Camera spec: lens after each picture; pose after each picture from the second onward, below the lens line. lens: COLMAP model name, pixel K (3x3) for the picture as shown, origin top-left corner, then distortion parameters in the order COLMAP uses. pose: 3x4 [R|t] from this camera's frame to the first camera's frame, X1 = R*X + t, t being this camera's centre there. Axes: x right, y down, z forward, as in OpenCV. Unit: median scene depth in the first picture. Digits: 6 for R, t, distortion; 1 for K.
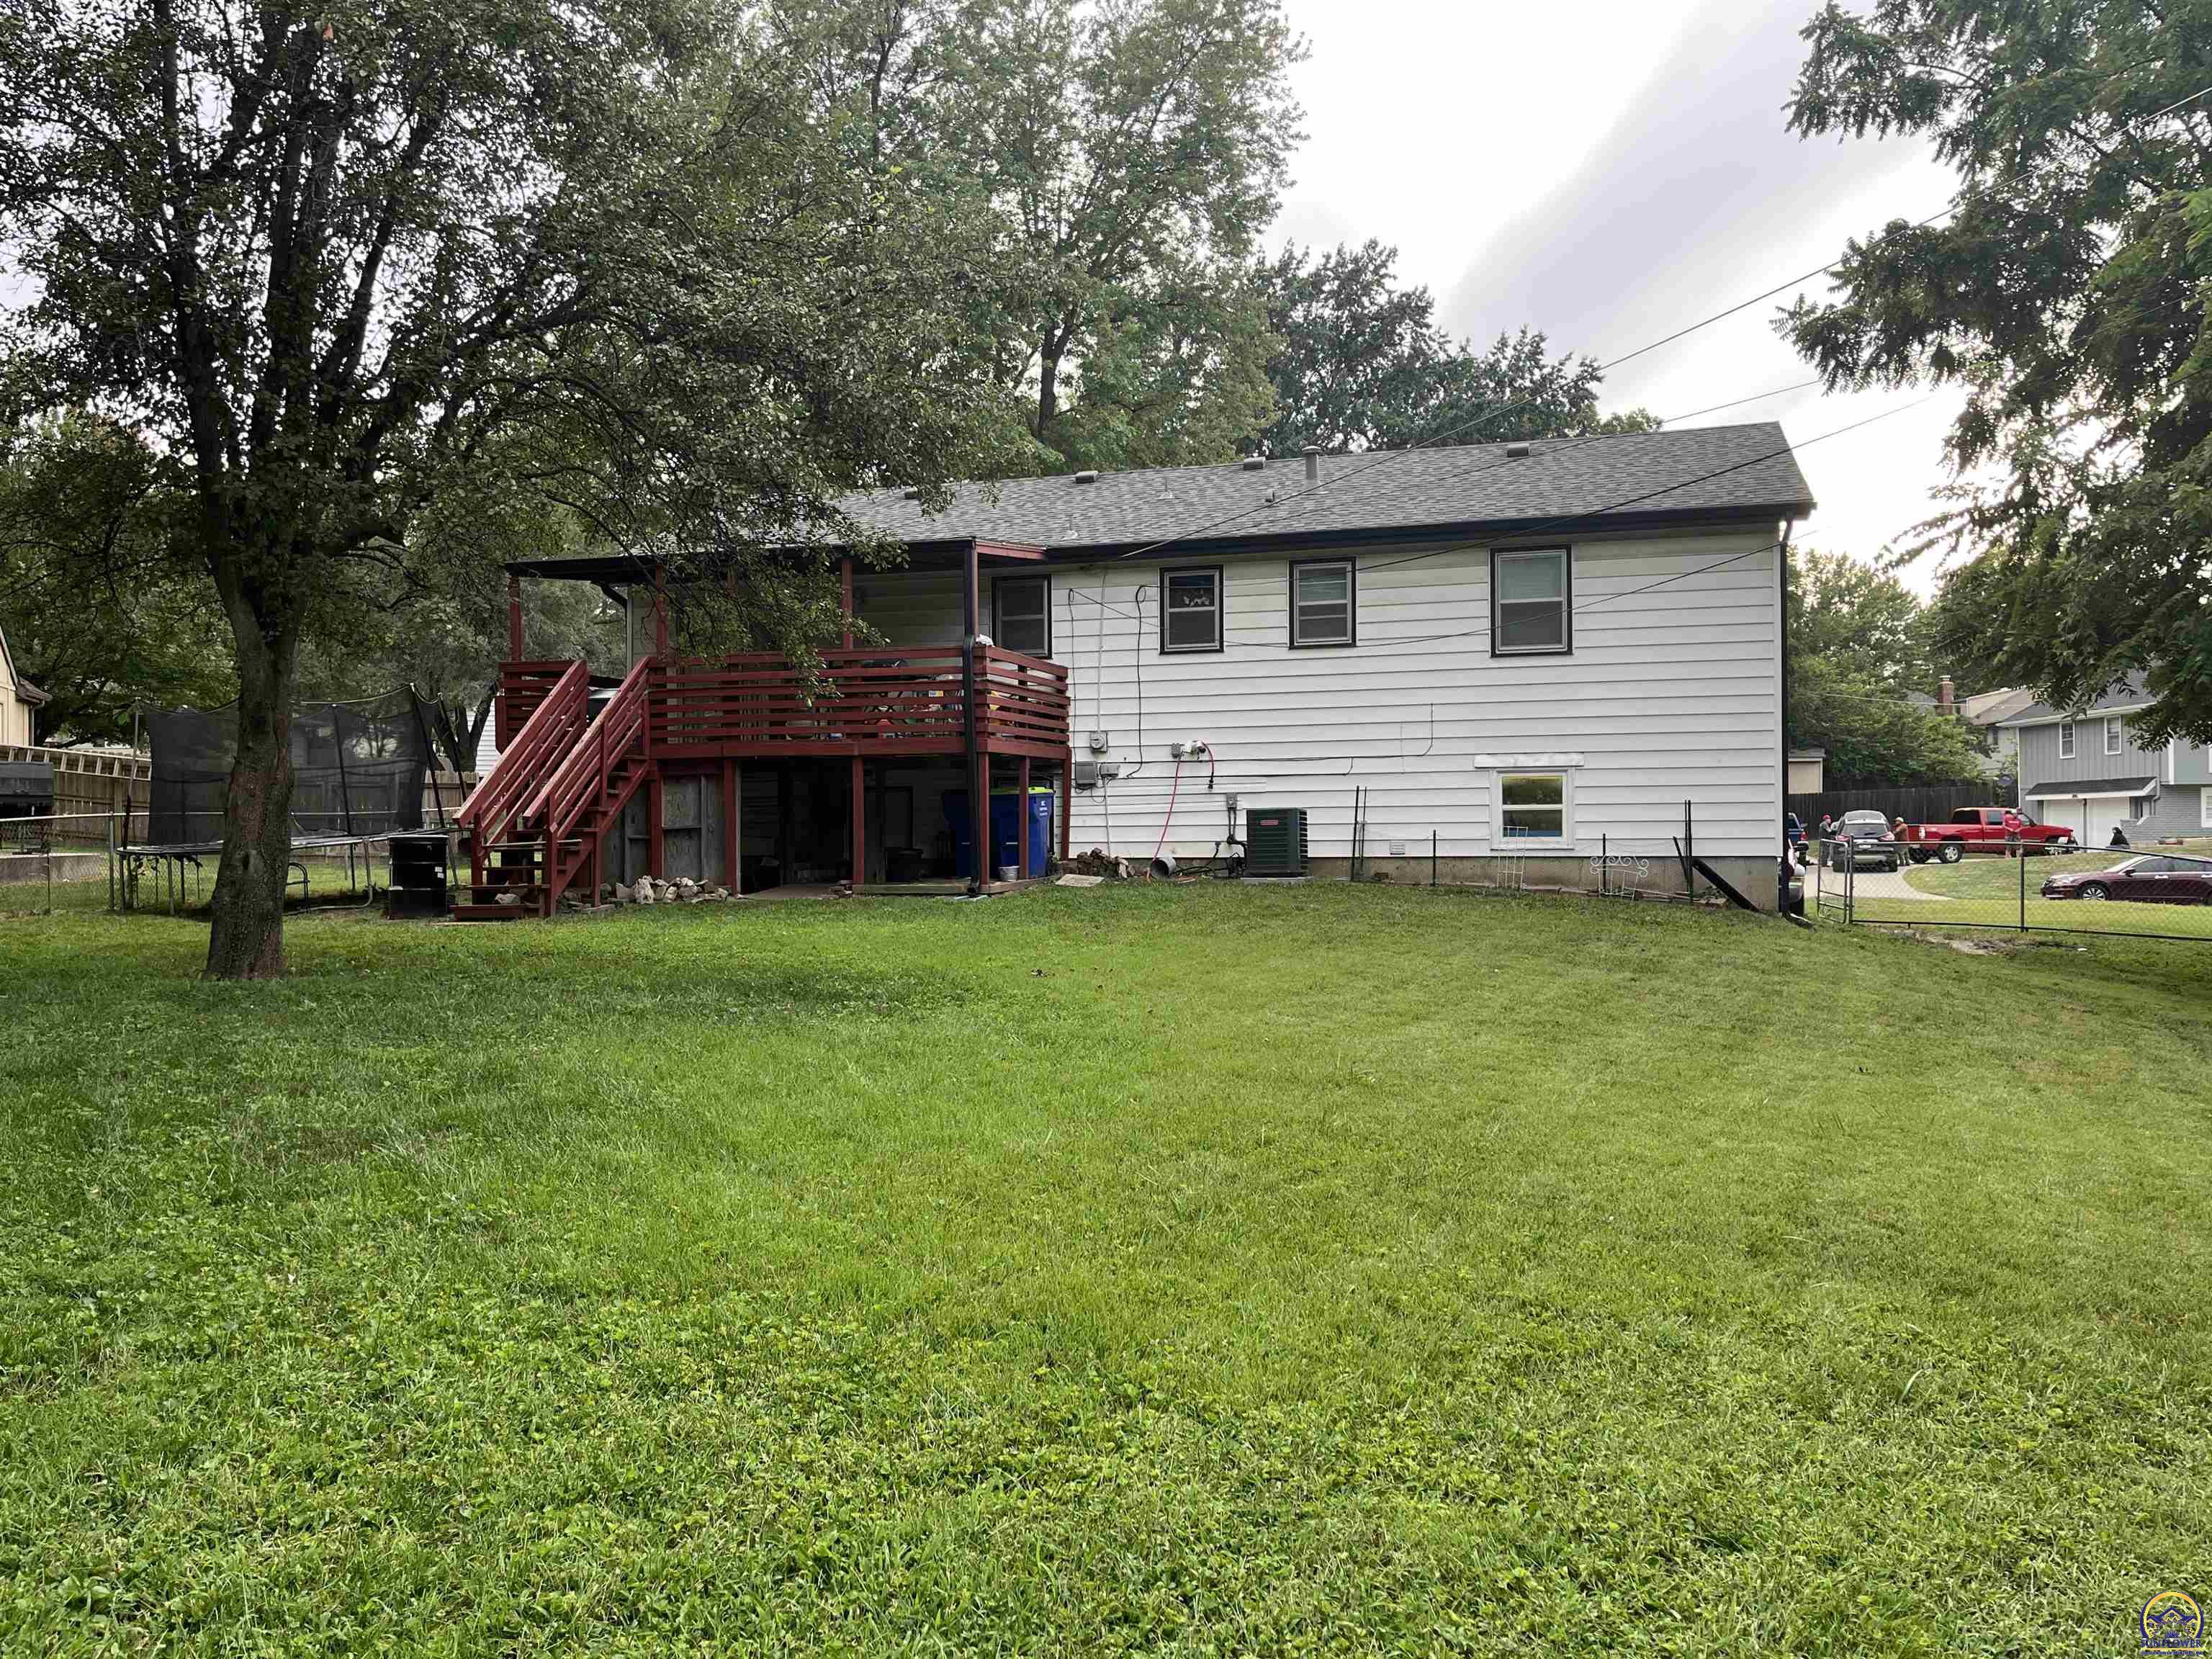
lens RADIAL K [[1706.2, 0, 1106.0], [0, 1706.2, 829.5], [0, 0, 1]] dist [0.098594, -0.111261]
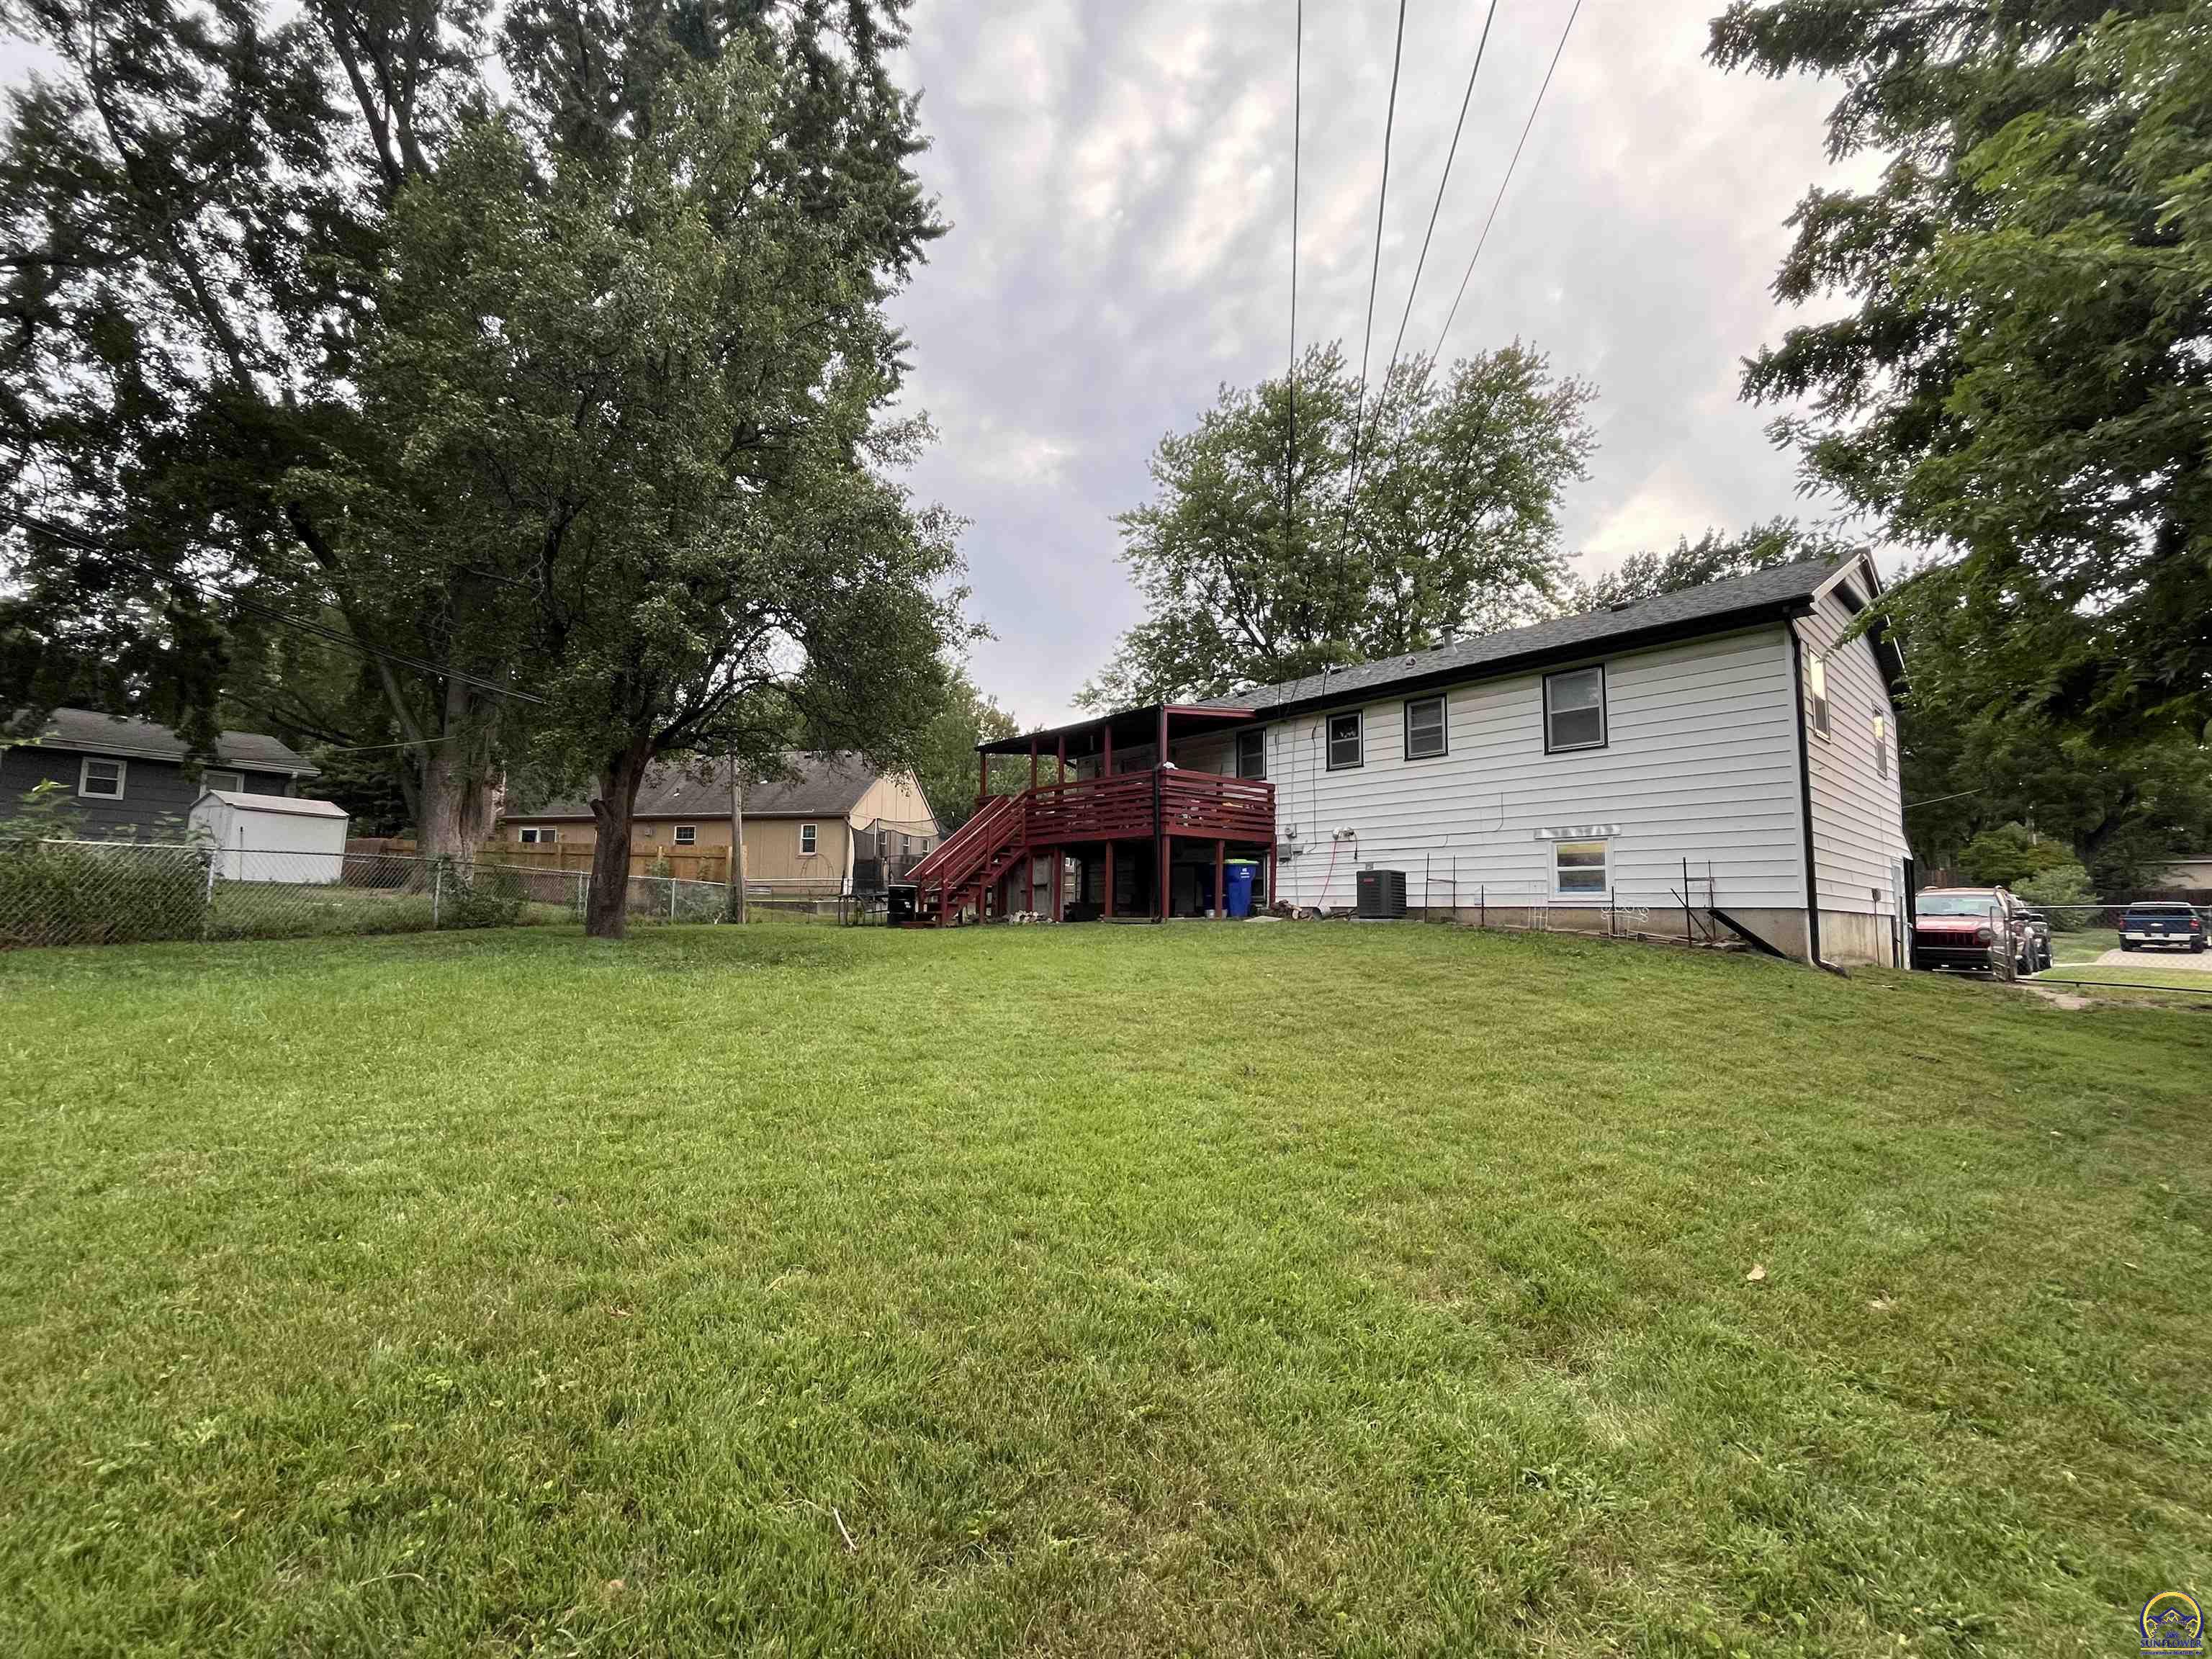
lens RADIAL K [[900.0, 0, 1100.7], [0, 900.0, 832.2], [0, 0, 1]] dist [-0.003517, 0.000427]
pose [[0.840674, -0.030641, -0.540674, 0.298428], [-0.017919, 0.996277, -0.084321, 0.021956], [0.541245, 0.080575, 0.836995, 0.236726]]
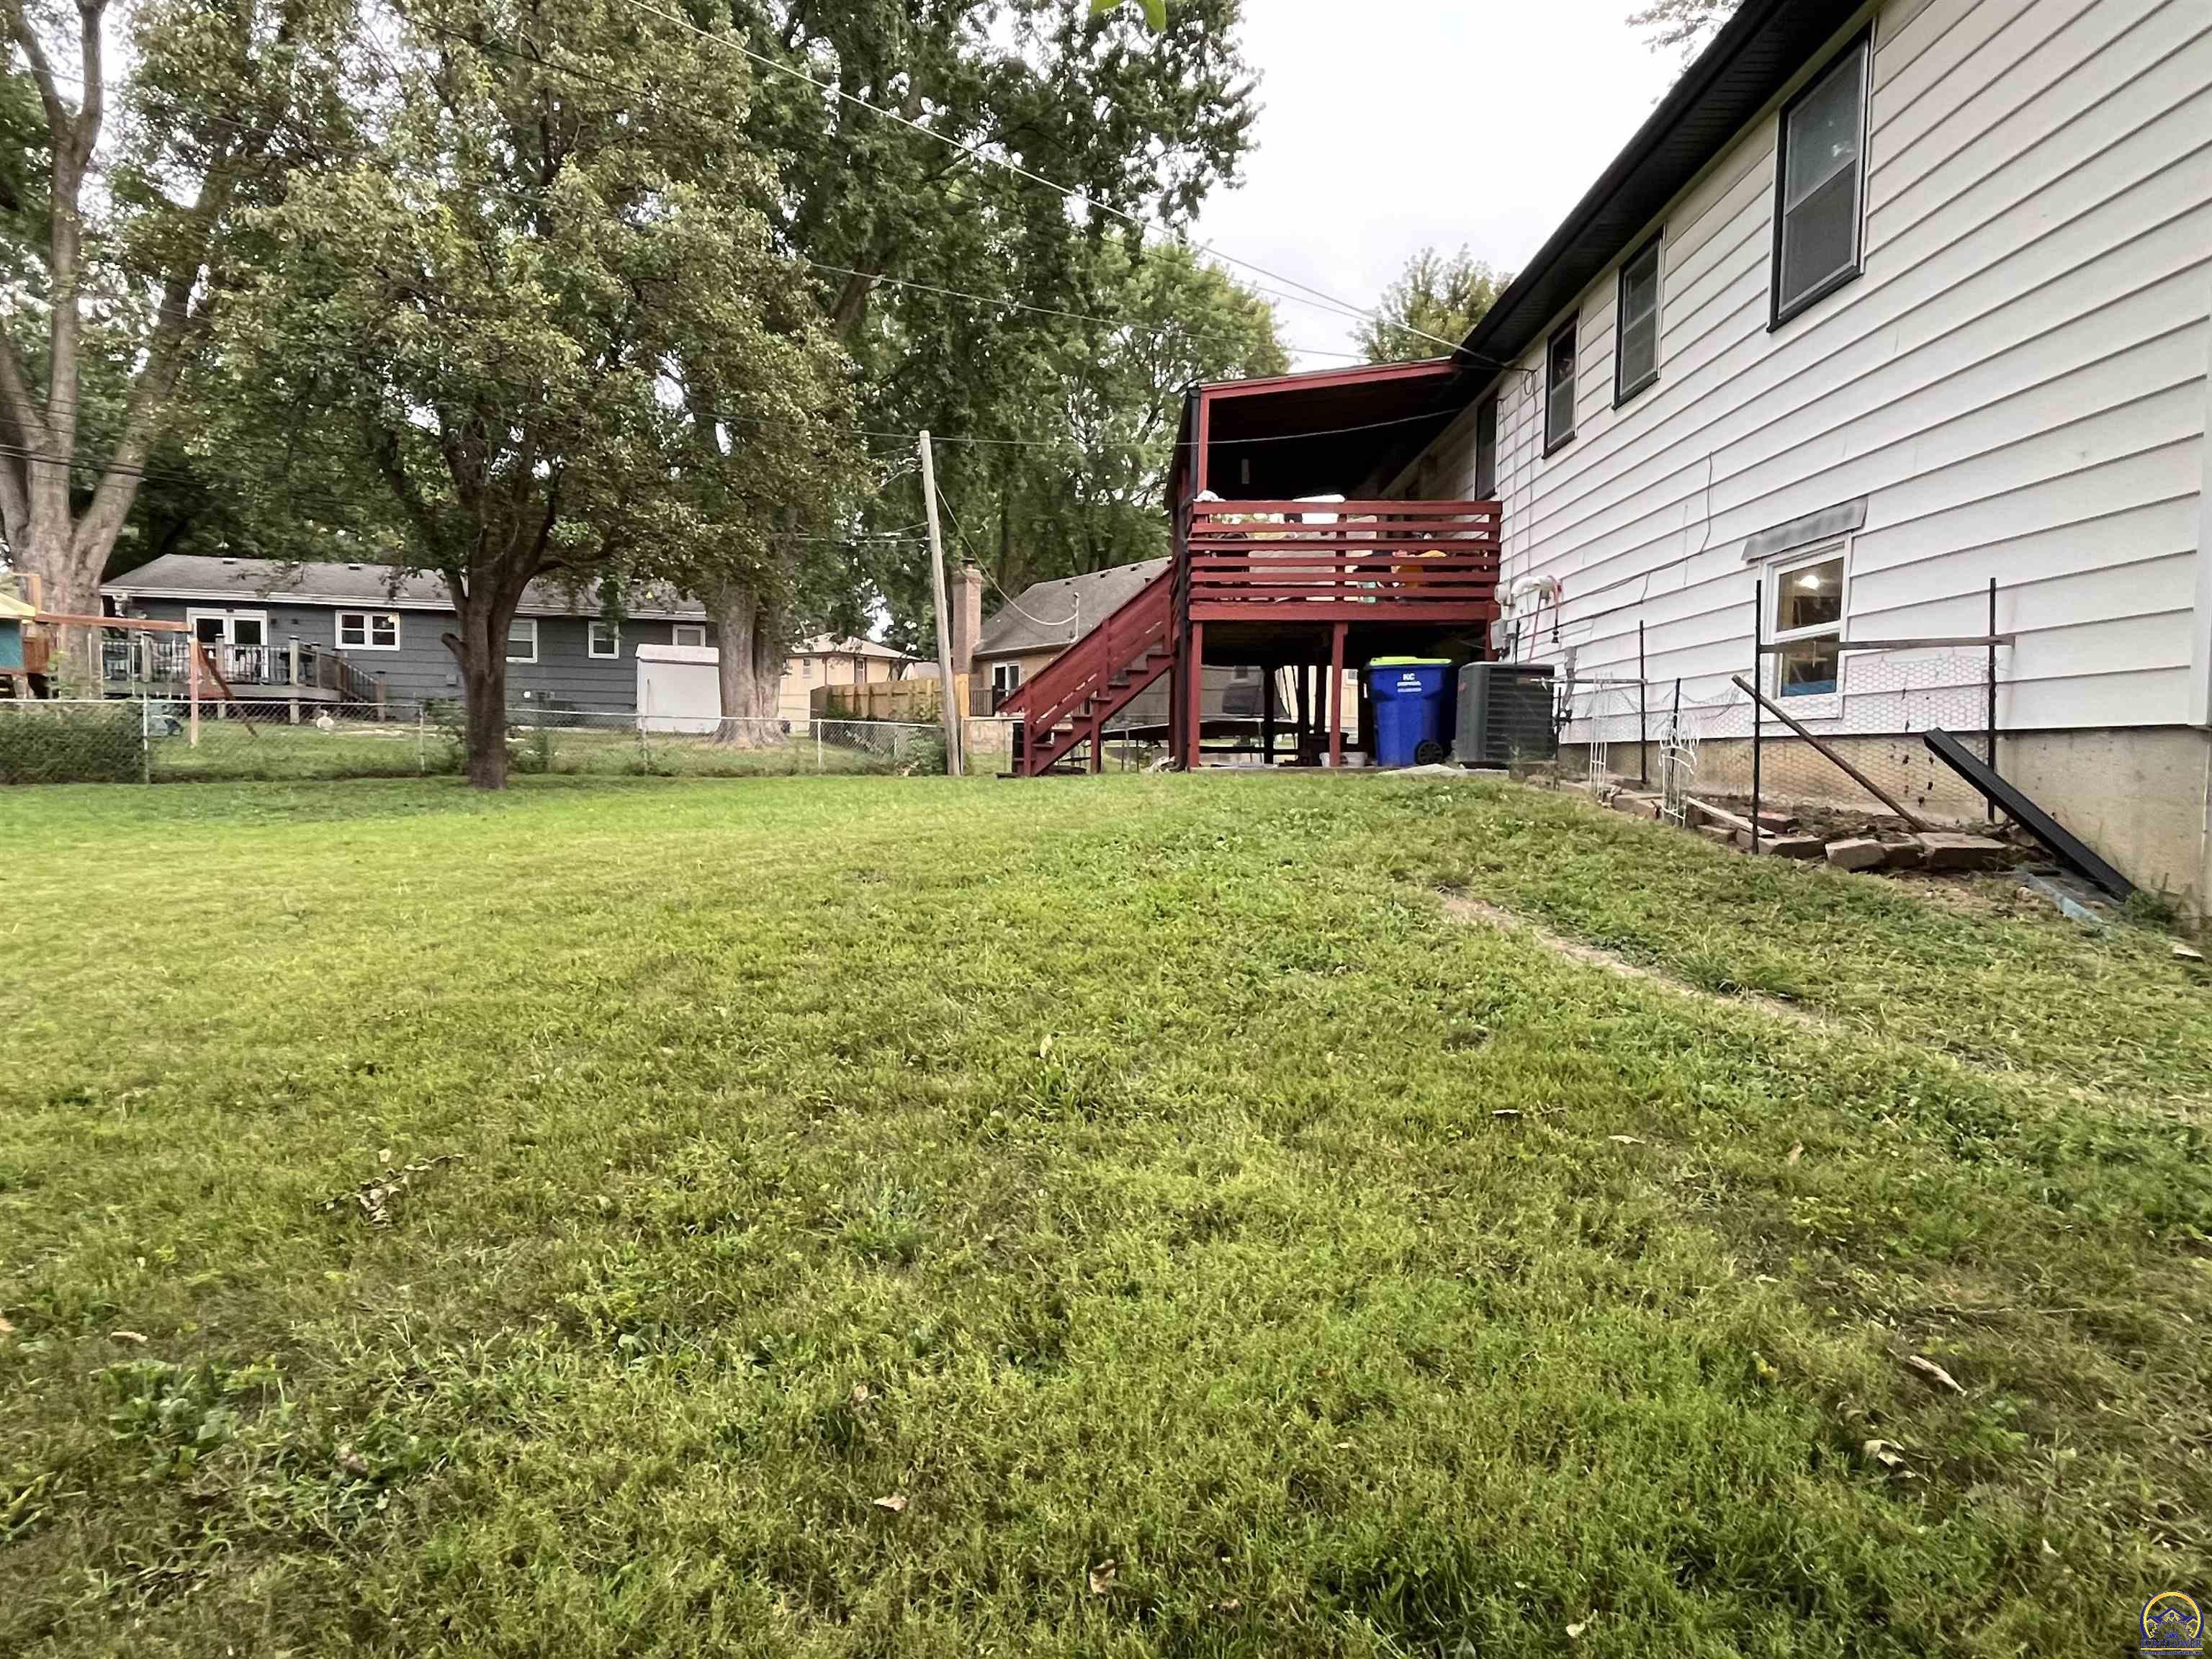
lens RADIAL K [[1275.3, 0, 1106.0], [0, 1275.3, 829.5], [0, 0, 1]] dist [0.000512, 0.000118]
pose [[0.278047, 0.064280, -0.958414, 0.515512], [-0.012098, 0.997914, 0.063419, 0.020690], [0.960491, -0.006039, 0.278245, 0.688584]]
